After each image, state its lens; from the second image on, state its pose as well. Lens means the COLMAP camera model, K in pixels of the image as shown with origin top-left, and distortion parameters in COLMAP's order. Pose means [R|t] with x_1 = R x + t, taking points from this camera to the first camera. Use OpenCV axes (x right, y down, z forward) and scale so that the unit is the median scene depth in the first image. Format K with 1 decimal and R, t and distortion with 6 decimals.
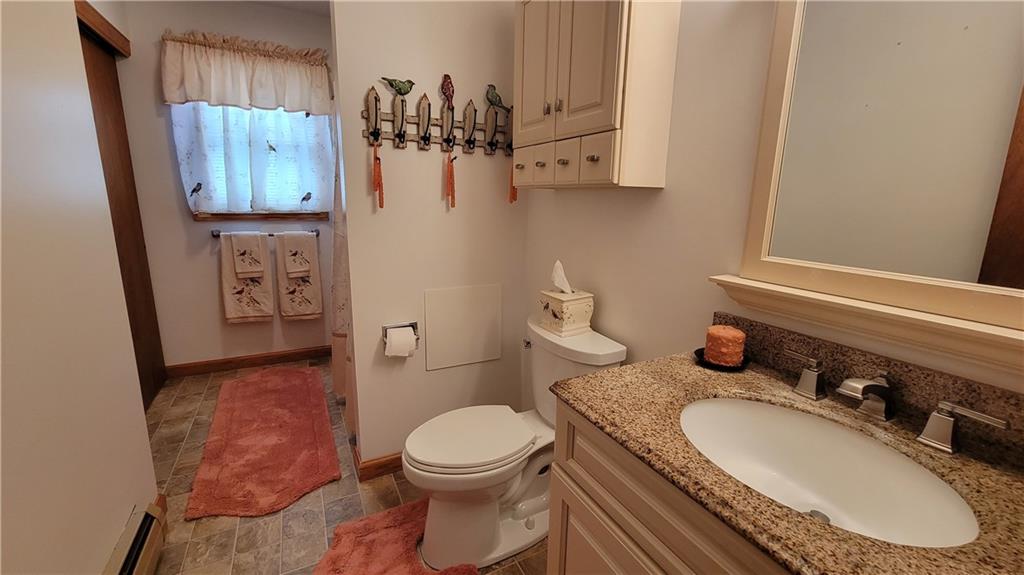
lens RADIAL K [[412.6, 0, 513.3], [0, 412.6, 281.3], [0, 0, 1]] dist [-0.004293, -0.000448]
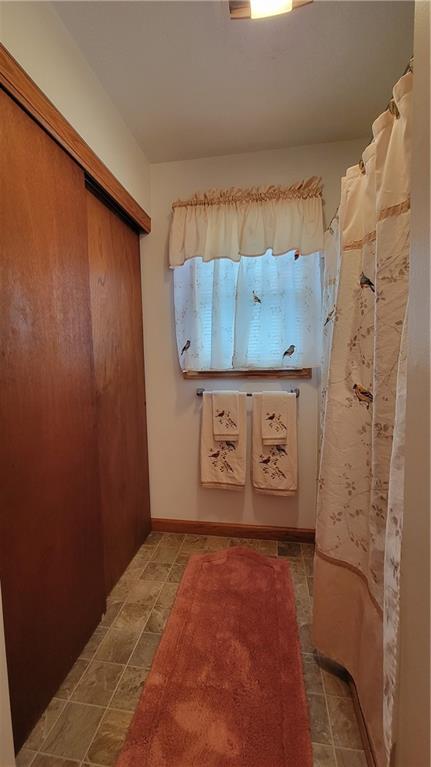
lens RADIAL K [[309.0, 0, 215.5], [0, 309.0, 383.5], [0, 0, 1]] dist [-0.004293, -0.000448]
pose [[0.791504, 0.009911, -0.611083, -0.246533], [-0.085998, 0.991727, -0.095304, -0.068800], [0.605083, 0.127985, 0.785808, 0.443012]]
